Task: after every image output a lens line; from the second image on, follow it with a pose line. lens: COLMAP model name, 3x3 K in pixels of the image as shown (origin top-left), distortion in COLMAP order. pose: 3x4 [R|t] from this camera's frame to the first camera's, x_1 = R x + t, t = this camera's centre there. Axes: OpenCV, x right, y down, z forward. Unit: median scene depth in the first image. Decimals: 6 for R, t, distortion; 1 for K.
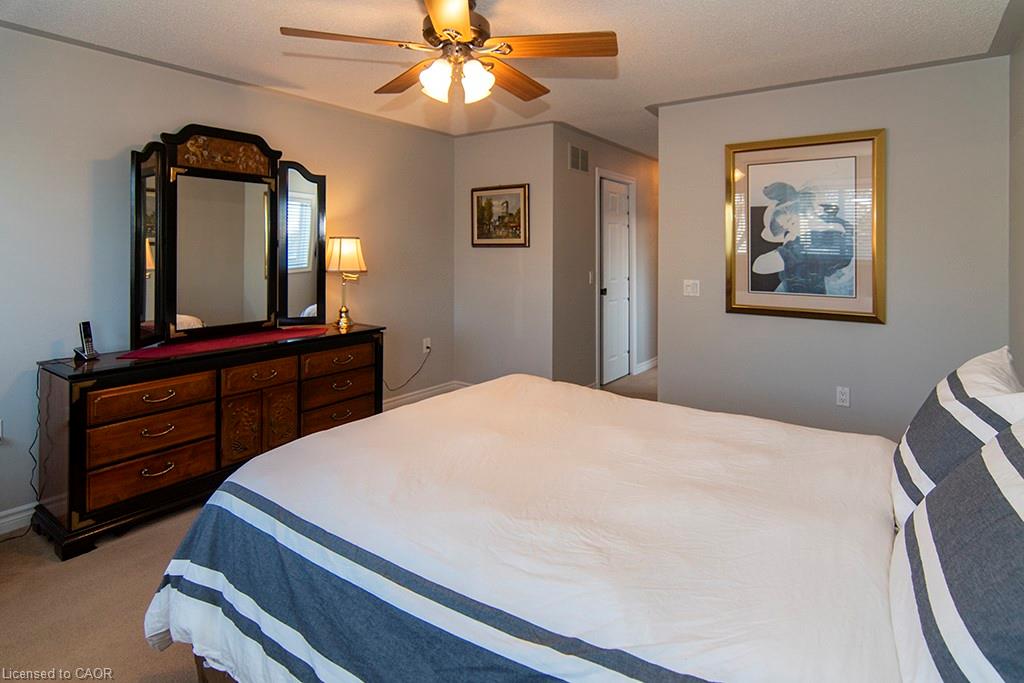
lens RADIAL K [[533.9, 0, 524.0], [0, 533.9, 341.1], [0, 0, 1]] dist [-0.003268, -0.000404]
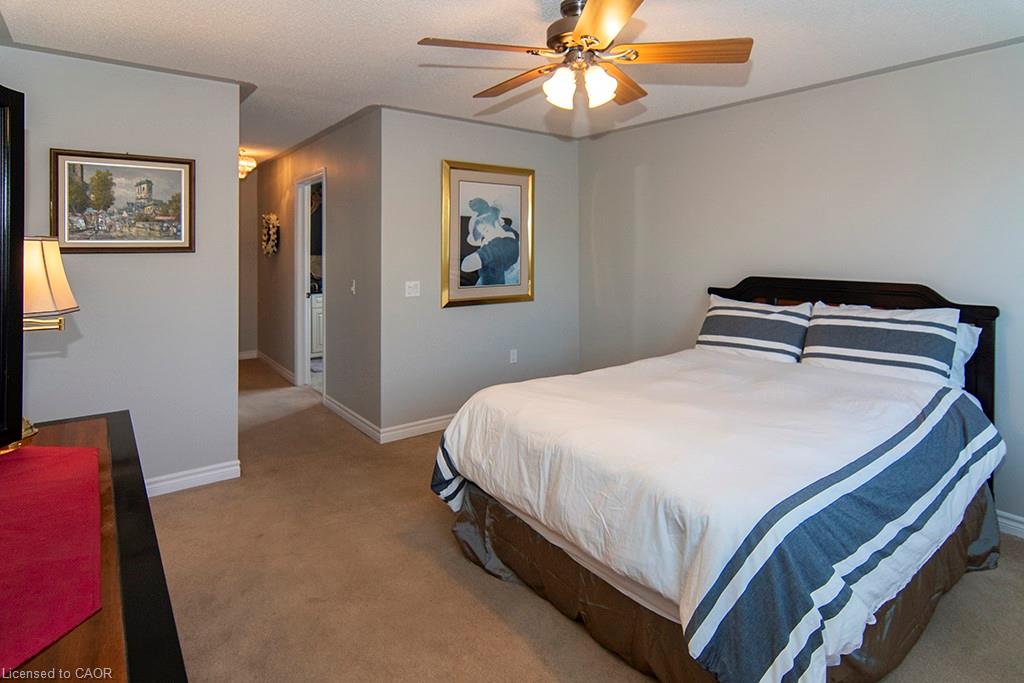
lens RADIAL K [[533.9, 0, 524.0], [0, 533.9, 341.1], [0, 0, 1]] dist [-0.003268, -0.000404]
pose [[0.299198, -0.170269, 0.938876, -0.697949], [0.166780, 0.978135, 0.124240, -0.104365], [-0.939502, 0.119414, 0.321054, 0.524177]]
